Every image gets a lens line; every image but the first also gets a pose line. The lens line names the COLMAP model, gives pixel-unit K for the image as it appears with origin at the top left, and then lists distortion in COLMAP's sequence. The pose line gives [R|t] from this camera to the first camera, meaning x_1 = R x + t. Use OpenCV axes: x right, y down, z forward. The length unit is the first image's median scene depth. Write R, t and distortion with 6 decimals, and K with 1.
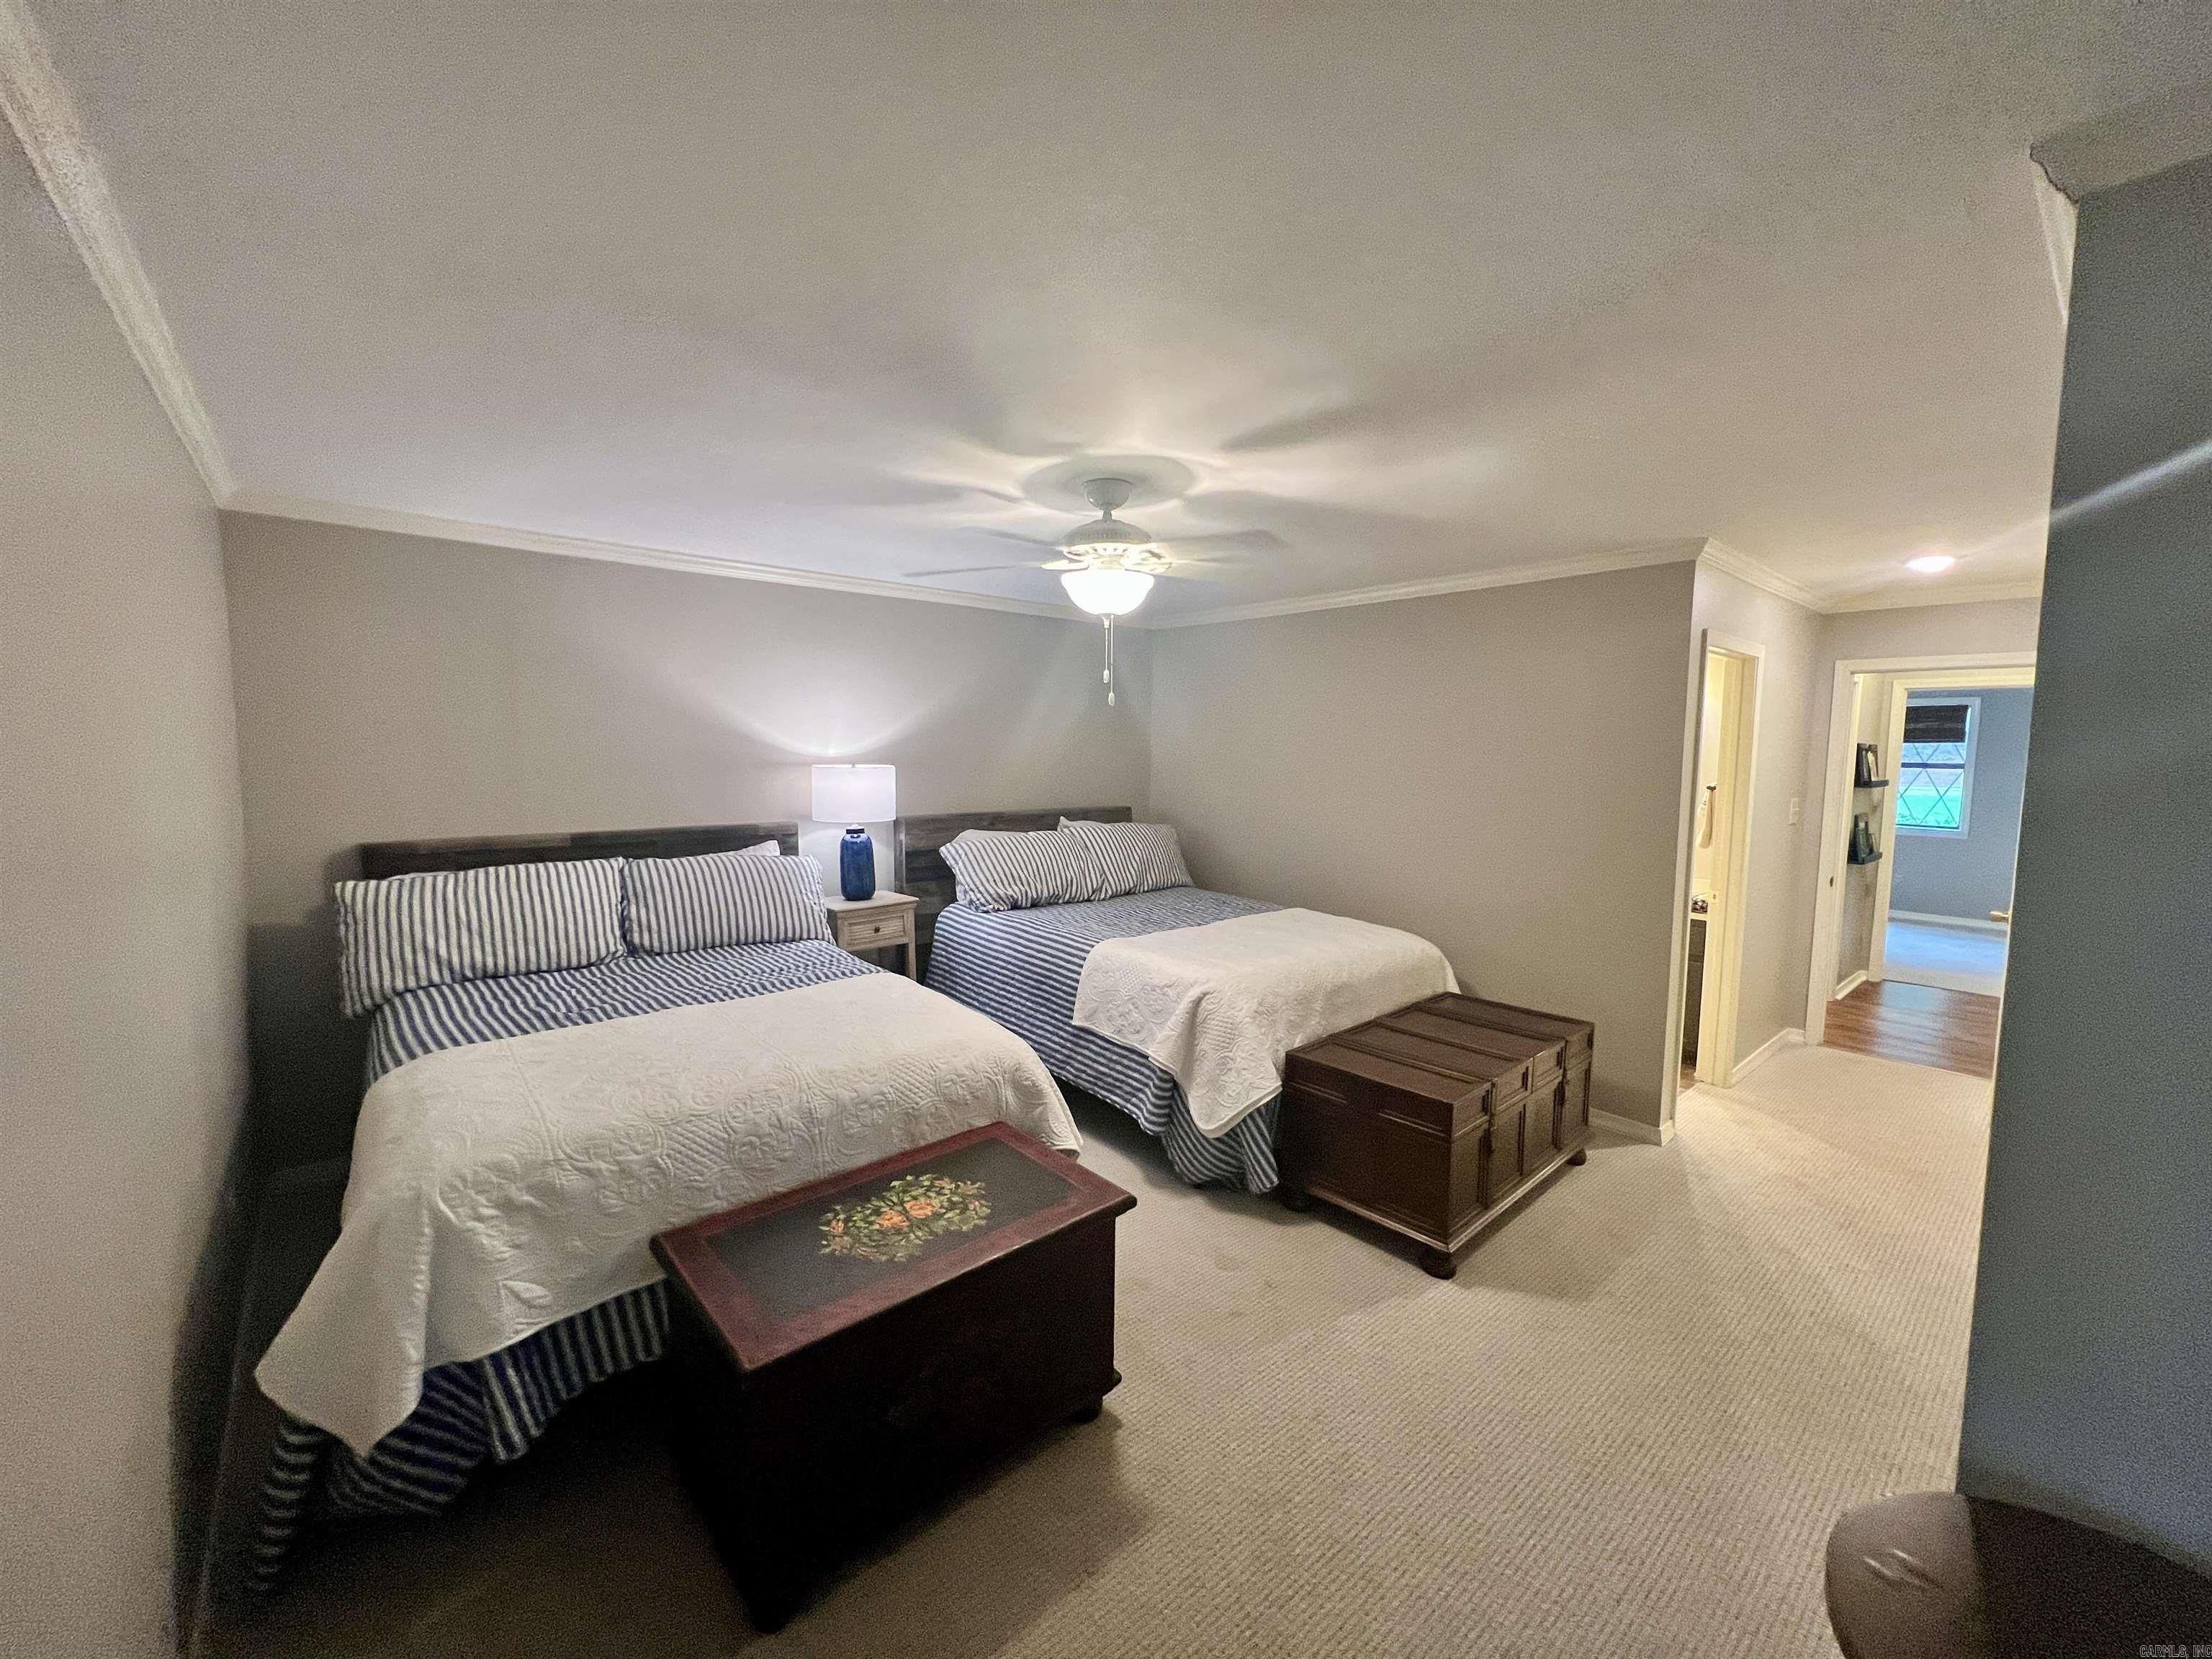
lens RADIAL K [[883.6, 0, 1104.2], [0, 883.6, 823.9], [0, 0, 1]] dist [-0.001286, 0.000039]
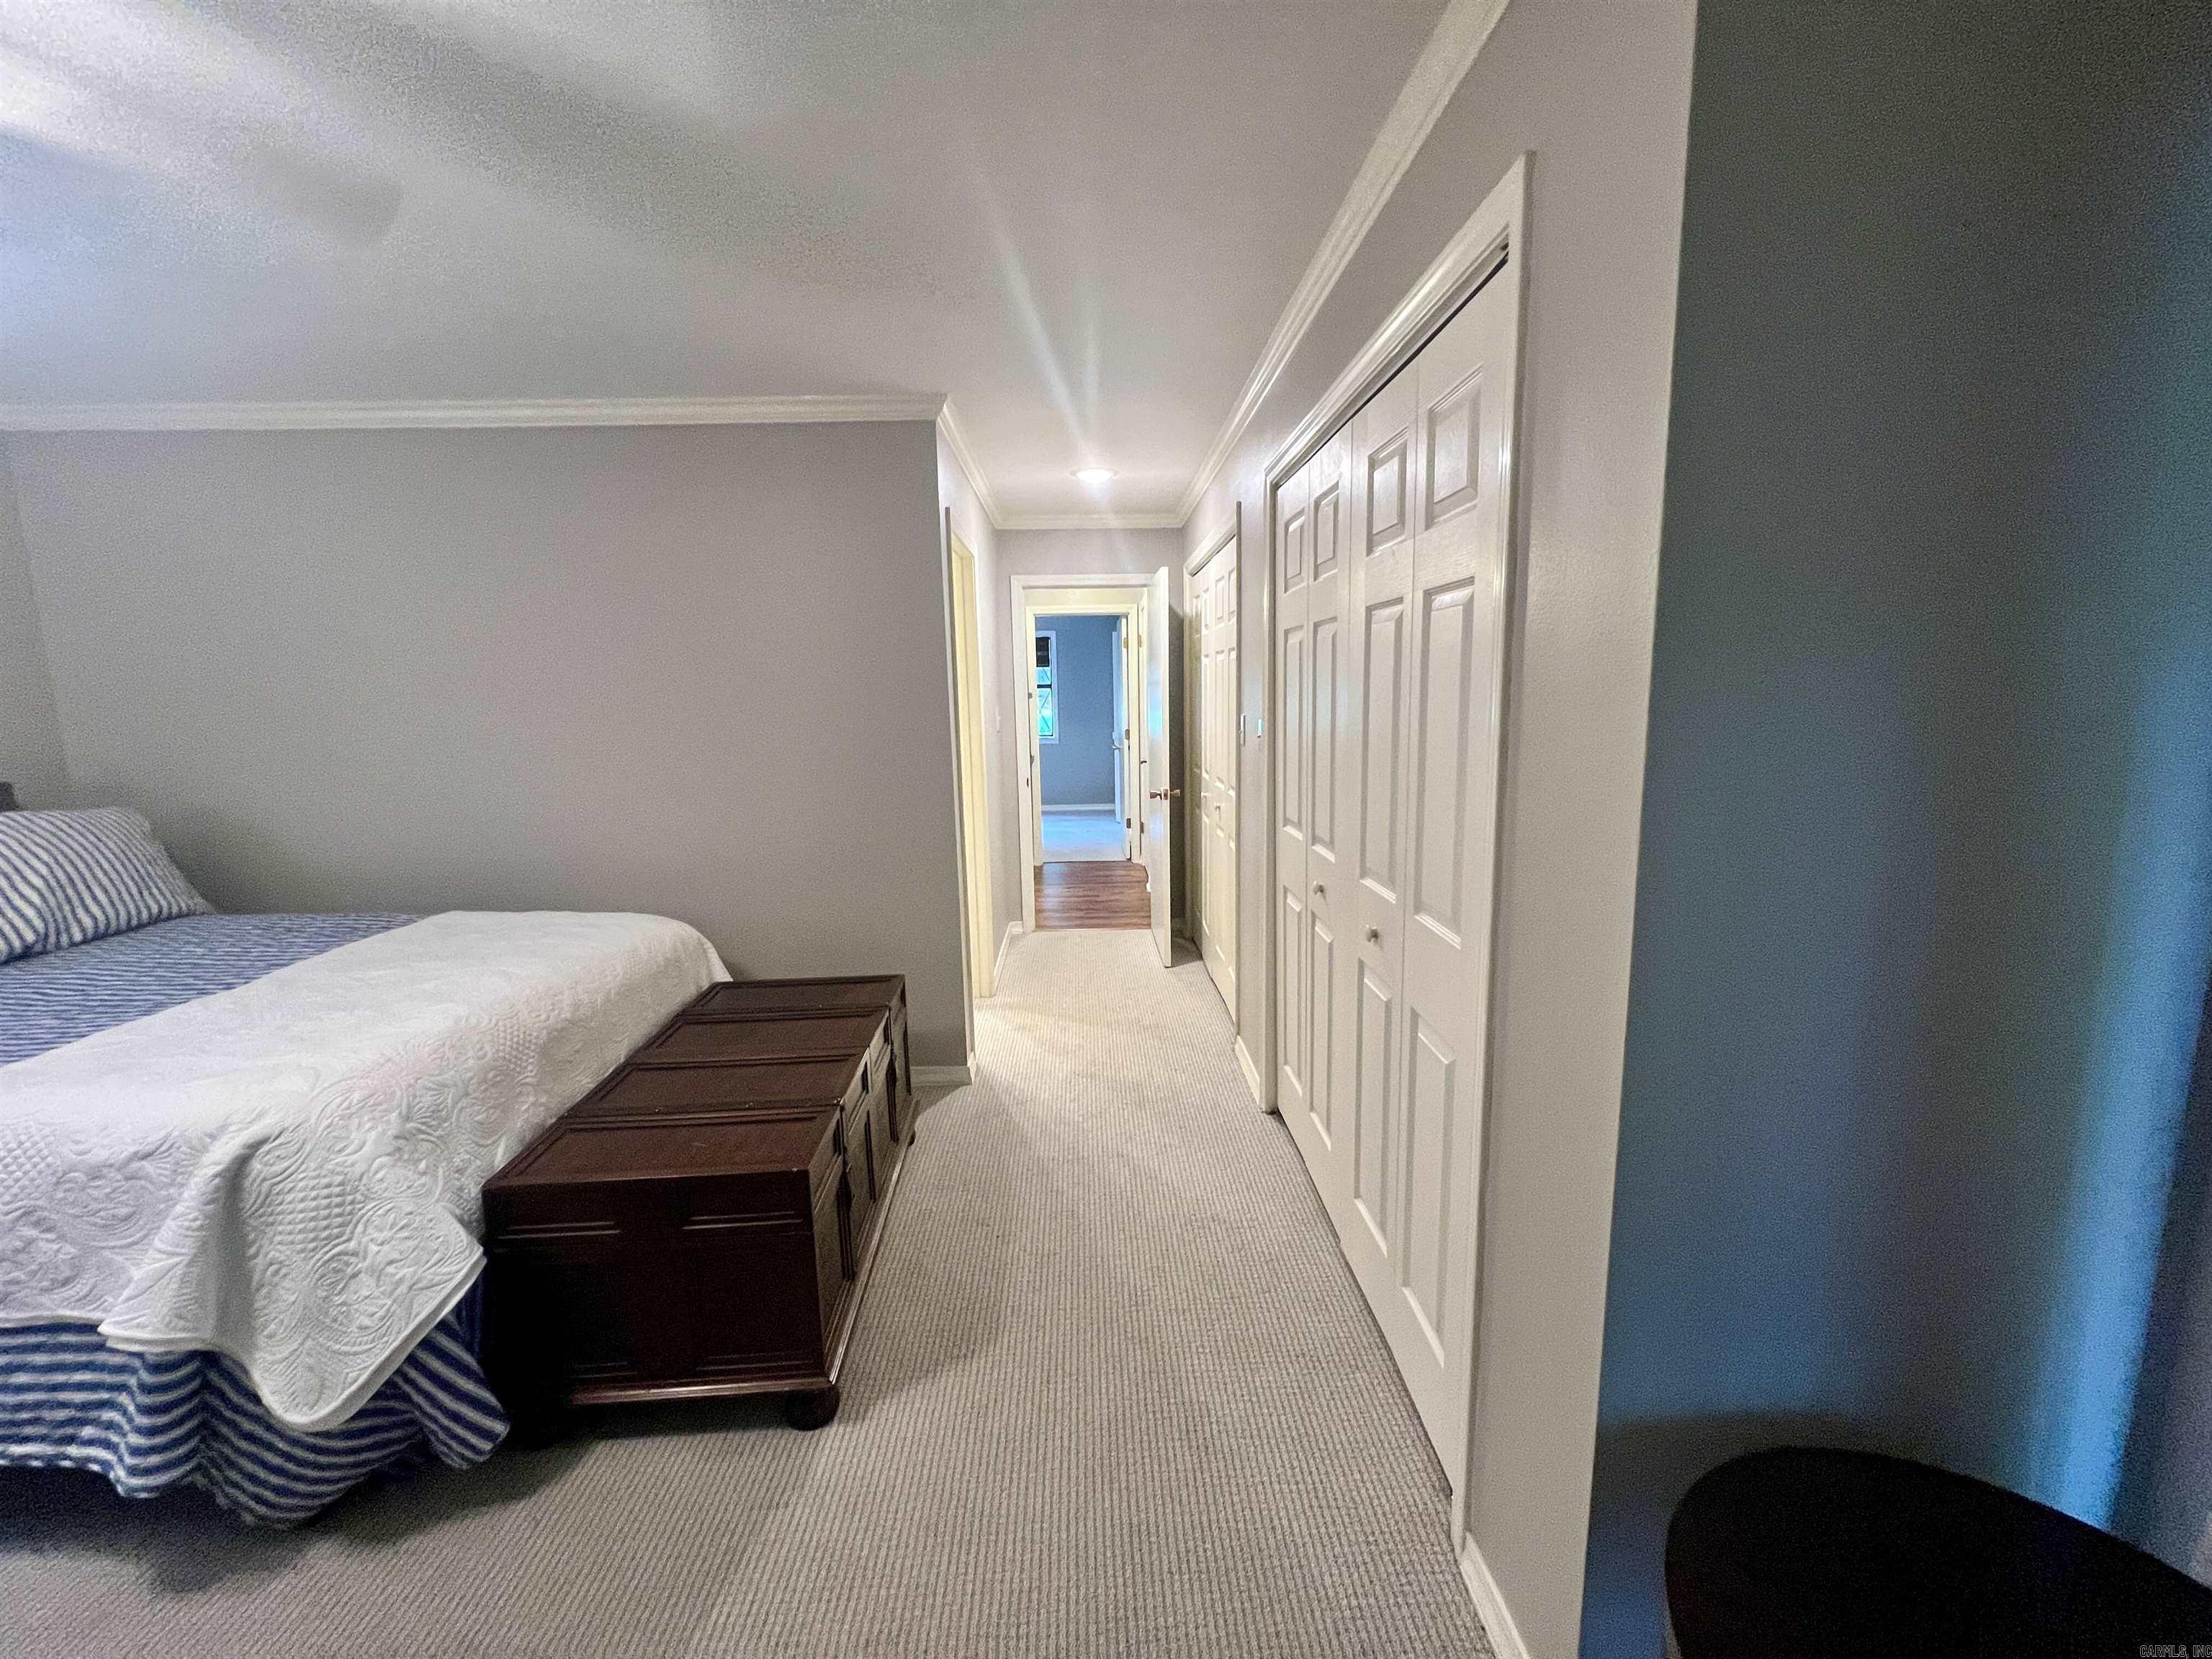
lens RADIAL K [[883.8, 0, 1104.9], [0, 883.8, 826.8], [0, 0, 1]] dist [-0.001344, 0.000013]
pose [[0.628321, -0.141561, 0.764966, 0.062005], [0.094374, 0.989913, 0.105672, 0.019601], [-0.772208, 0.005797, 0.635343, 0.352775]]
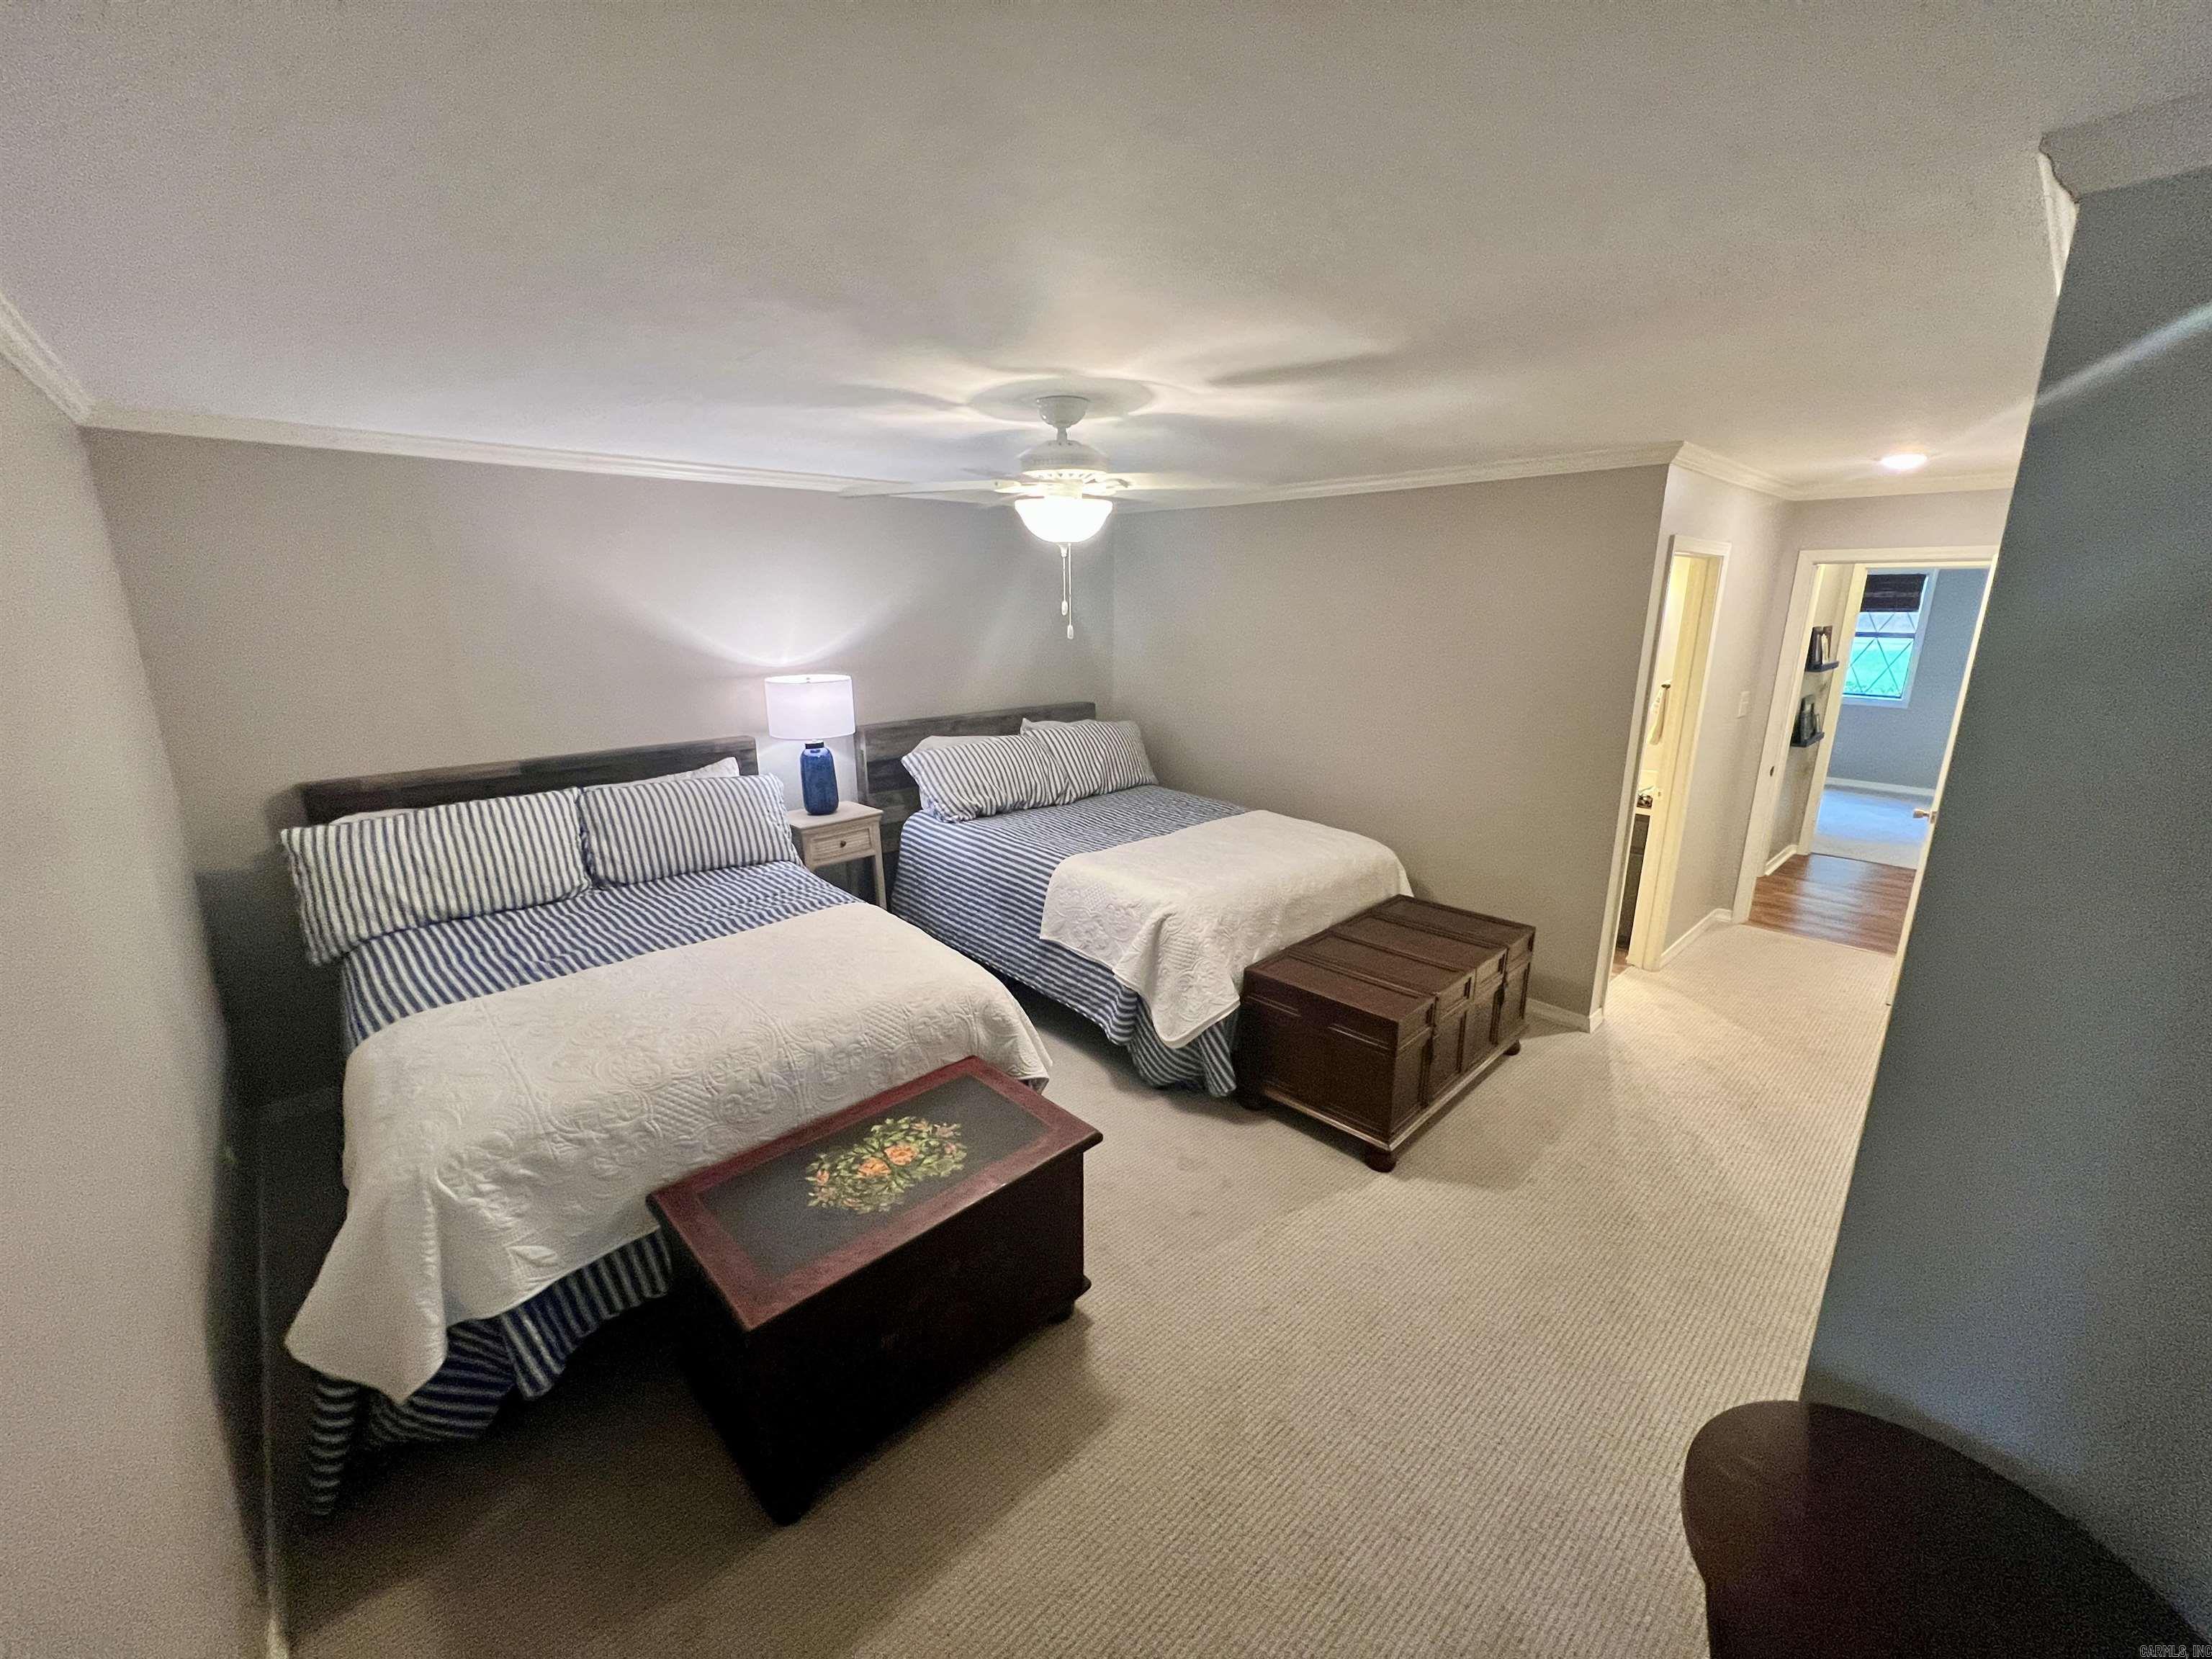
lens RADIAL K [[883.8, 0, 1104.9], [0, 883.8, 826.8], [0, 0, 1]] dist [-0.001344, 0.000013]
pose [[0.999101, -0.020632, 0.037046, 0.004831], [0.014259, 0.986237, 0.164724, -0.079762], [-0.039935, -0.164048, 0.985644, 0.000883]]
